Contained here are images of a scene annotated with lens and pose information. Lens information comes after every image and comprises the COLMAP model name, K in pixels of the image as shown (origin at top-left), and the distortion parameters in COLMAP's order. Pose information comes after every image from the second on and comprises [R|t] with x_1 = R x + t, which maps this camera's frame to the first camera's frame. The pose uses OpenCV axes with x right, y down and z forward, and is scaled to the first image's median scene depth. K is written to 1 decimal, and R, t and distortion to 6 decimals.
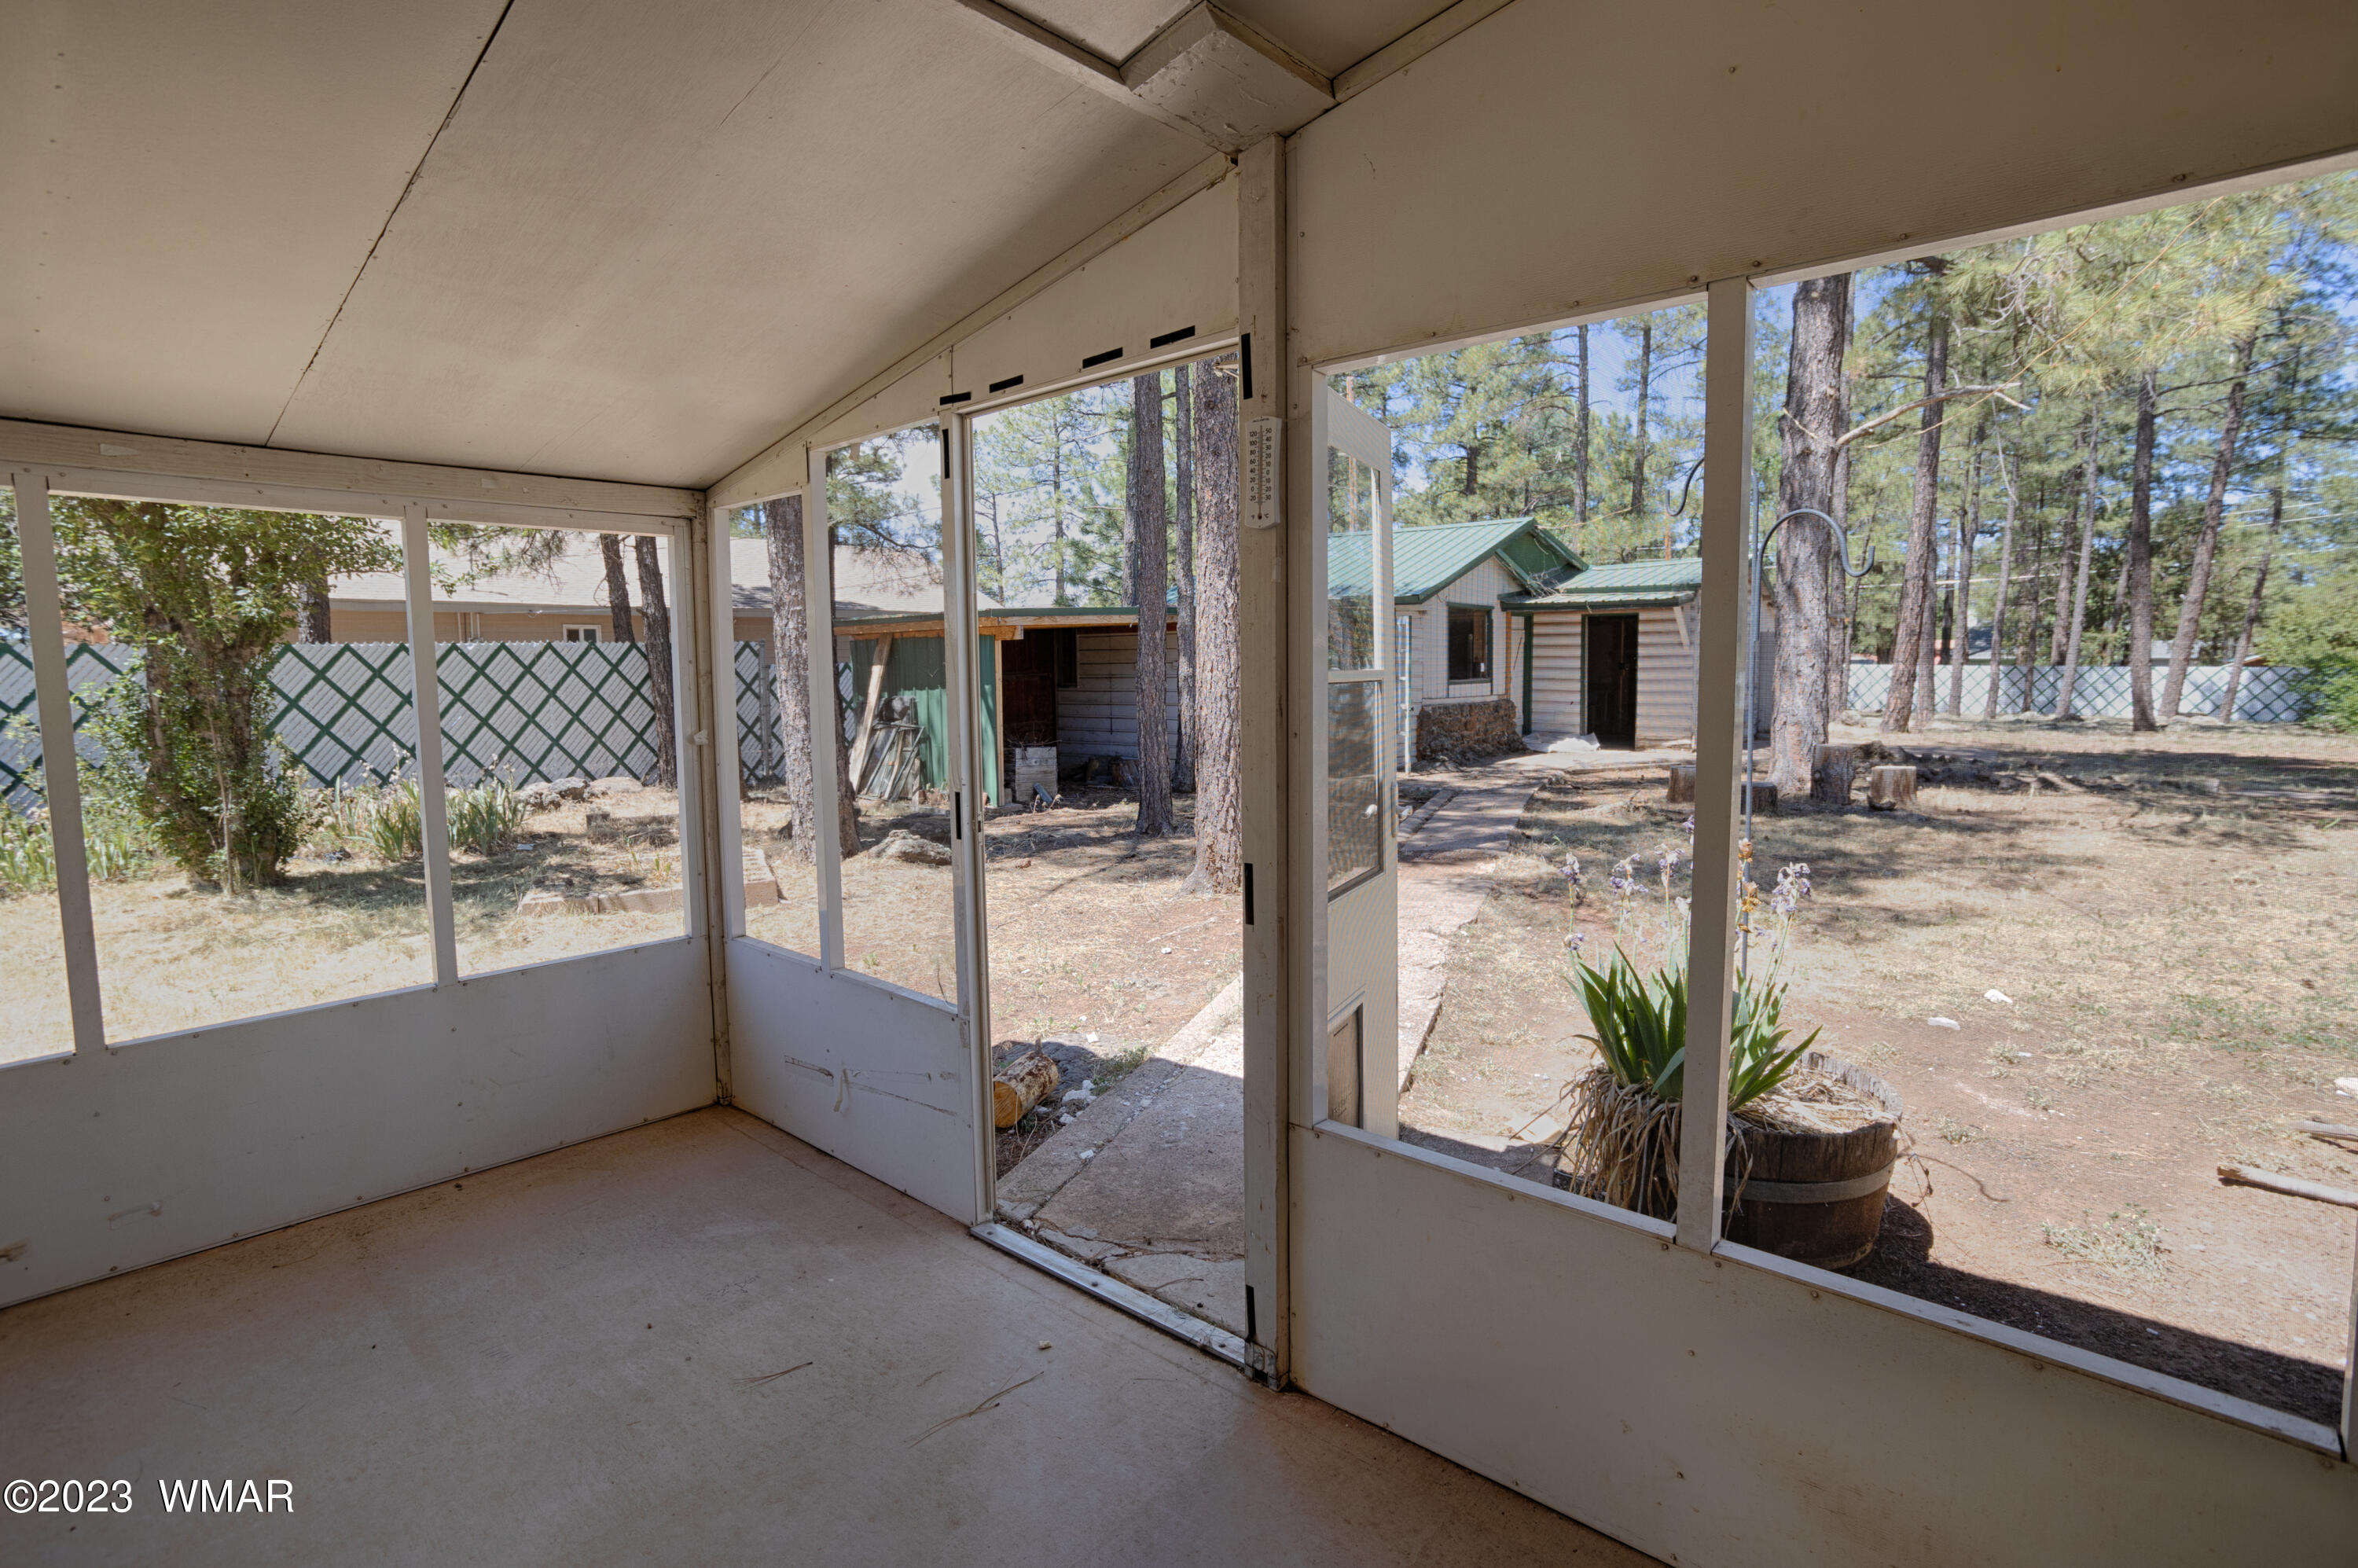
lens RADIAL K [[1149.3, 0, 1176.3], [0, 1149.3, 775.1], [0, 0, 1]] dist [-0.019964, -0.000082]
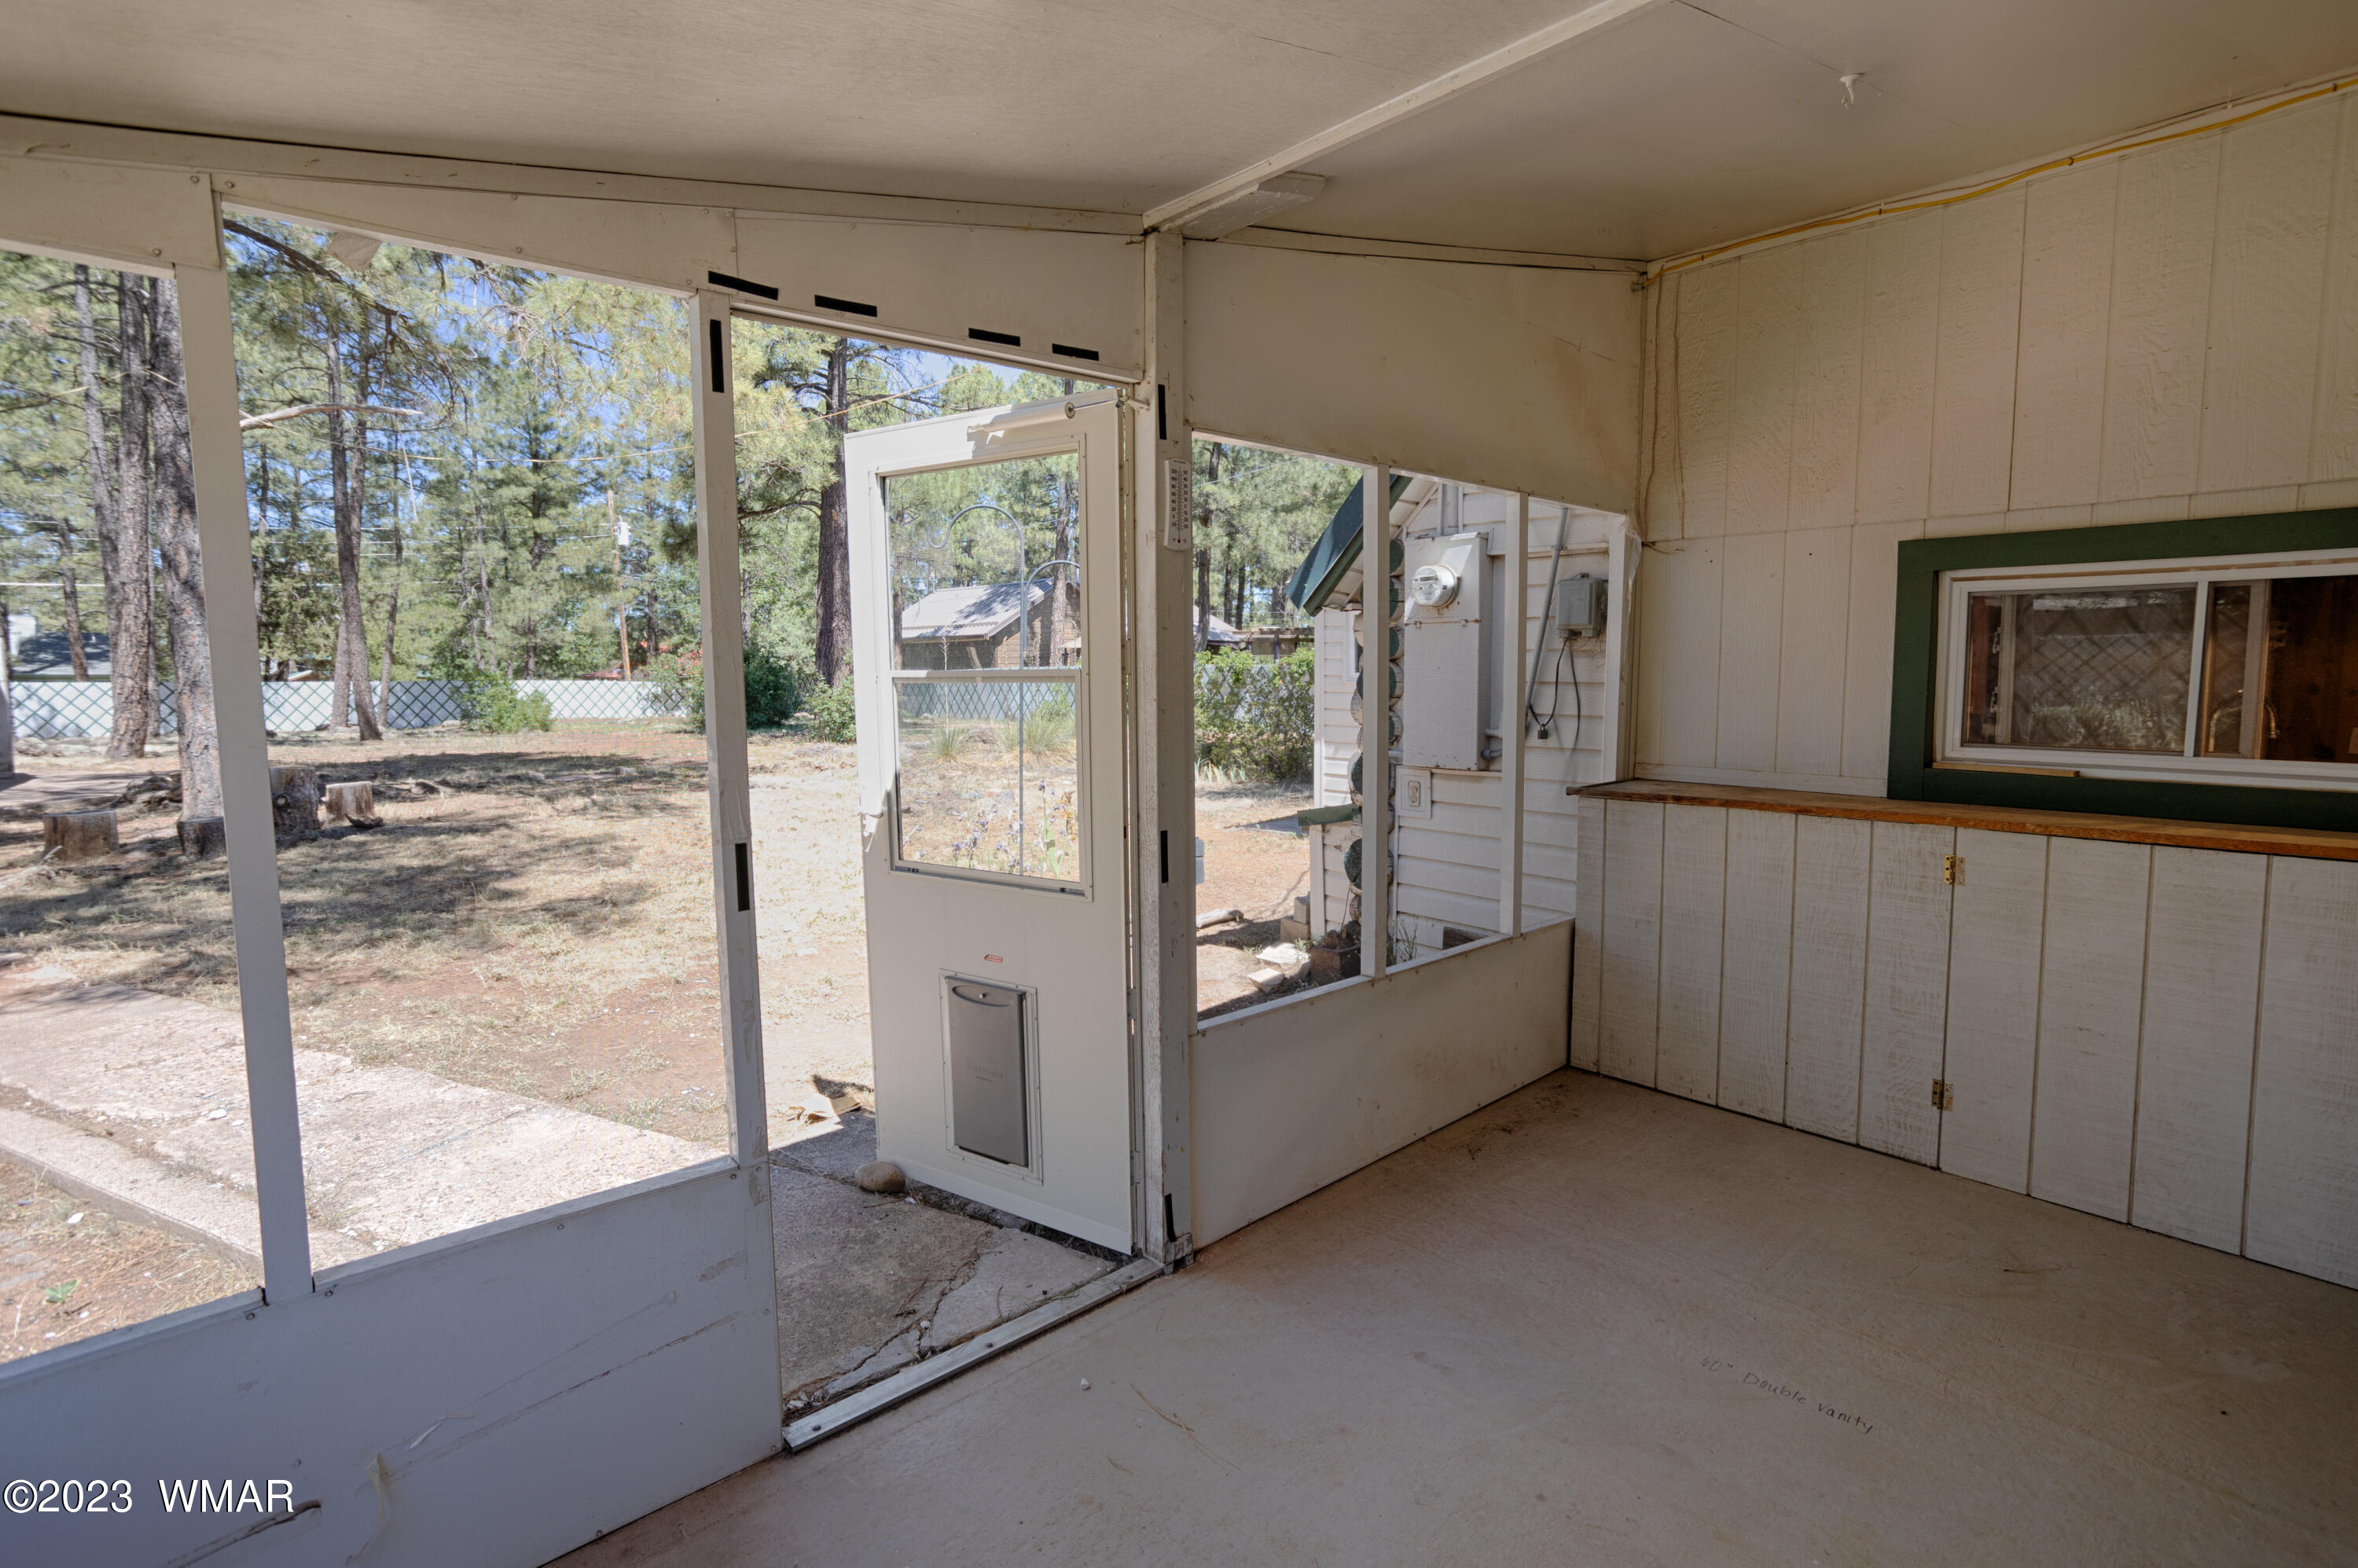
lens RADIAL K [[1149.3, 0, 1176.3], [0, 1149.3, 775.1], [0, 0, 1]] dist [-0.019964, -0.000082]
pose [[0.107484, -0.085779, 0.990499, -0.844760], [0.101322, 0.992029, 0.074917, -0.052985], [-0.989030, 0.092307, 0.115319, 0.651356]]
